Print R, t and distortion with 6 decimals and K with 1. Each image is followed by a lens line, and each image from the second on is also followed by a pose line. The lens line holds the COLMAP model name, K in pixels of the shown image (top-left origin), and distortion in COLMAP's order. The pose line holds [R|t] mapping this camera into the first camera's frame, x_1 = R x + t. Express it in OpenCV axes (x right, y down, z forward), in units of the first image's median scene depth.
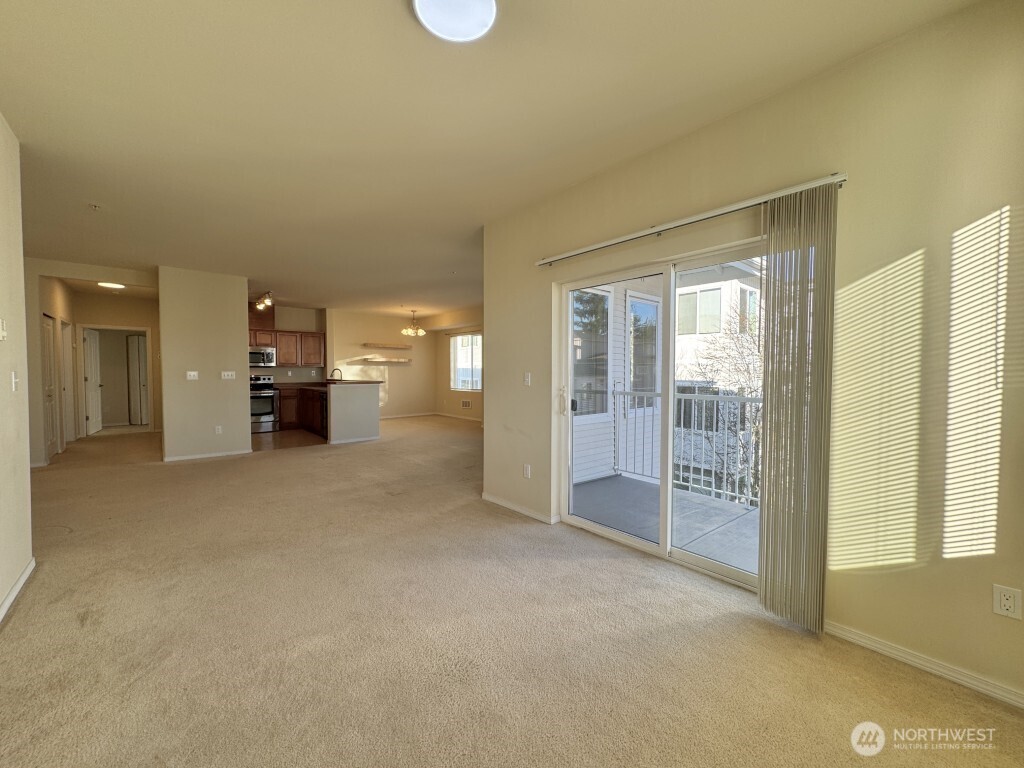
lens RADIAL K [[409.2, 0, 512.8], [0, 409.2, 380.5], [0, 0, 1]] dist [0.000204, -0.000035]
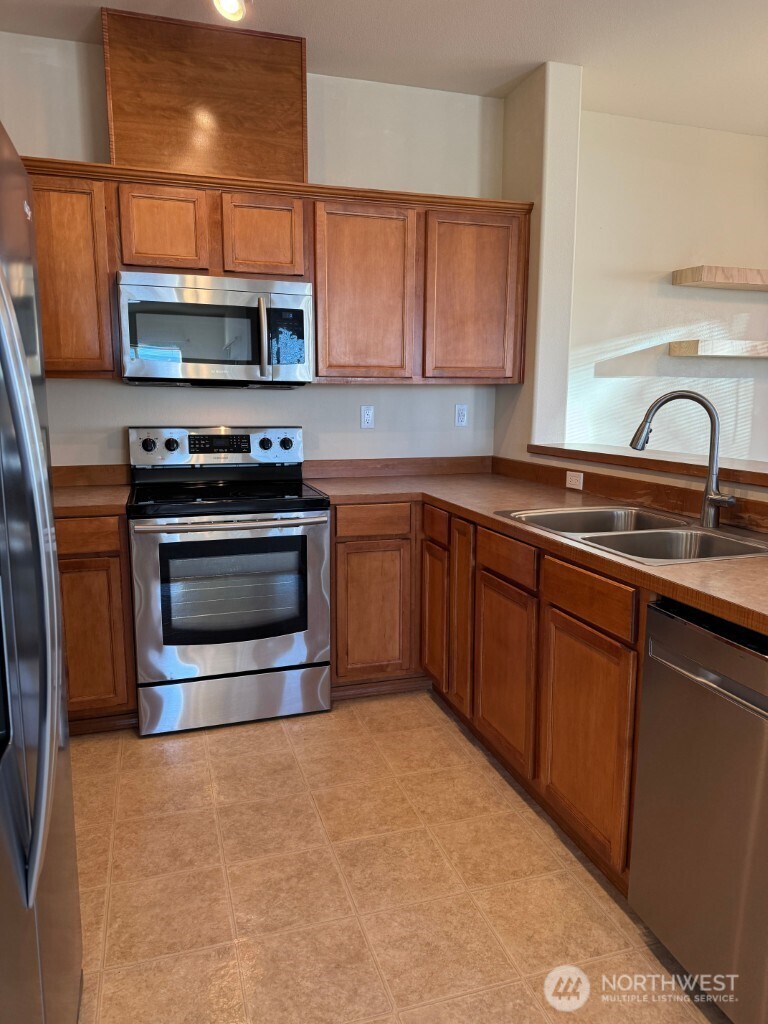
lens RADIAL K [[729.8, 0, 381.7], [0, 729.8, 519.2], [0, 0, 1]] dist [0.050275, -0.066023]
pose [[0.912846, 0.060050, -0.403864, -0.400534], [-0.006828, 0.991233, 0.131952, -0.015571], [0.408246, -0.117695, 0.905253, 0.682350]]
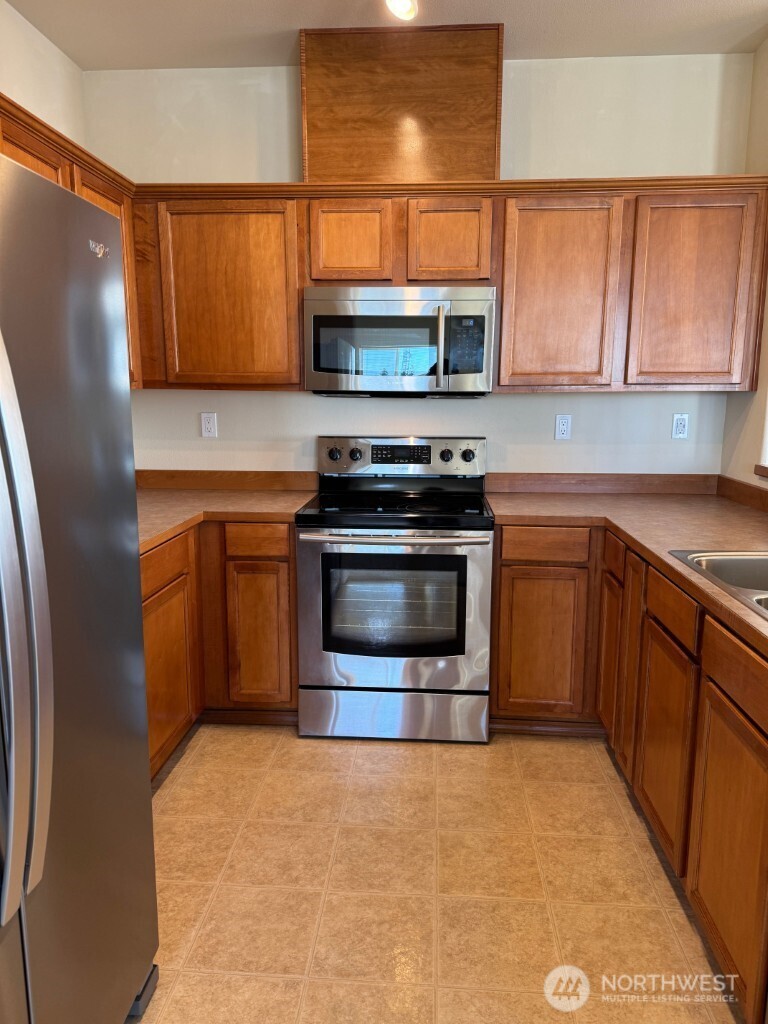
lens RADIAL K [[729.8, 0, 381.7], [0, 729.8, 519.2], [0, 0, 1]] dist [0.050275, -0.066023]
pose [[0.698104, 0.118516, -0.706119, -0.371671], [-0.019071, 0.988933, 0.147130, -0.025223], [0.715742, -0.089246, 0.692639, 0.725231]]
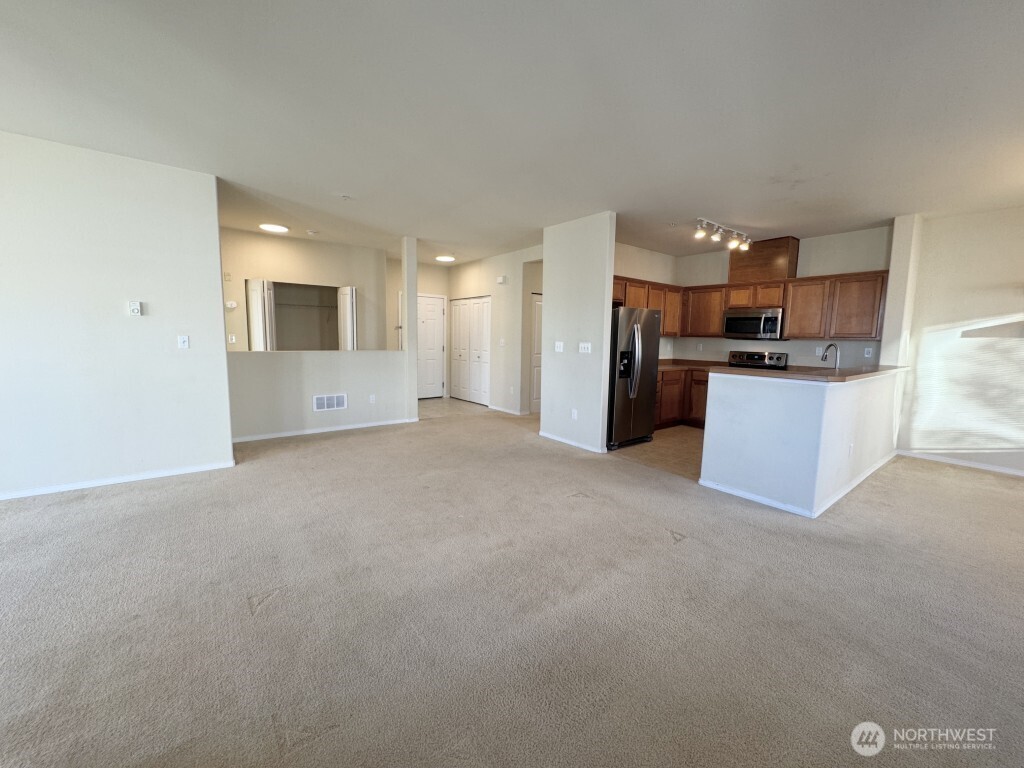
lens RADIAL K [[409.2, 0, 512.8], [0, 409.2, 380.5], [0, 0, 1]] dist [0.000204, -0.000035]
pose [[-0.052419, 0.099884, -0.993617, 0.065940], [-0.047618, 0.993603, 0.102395, -0.015932], [0.997489, 0.052682, -0.047327, 0.624611]]
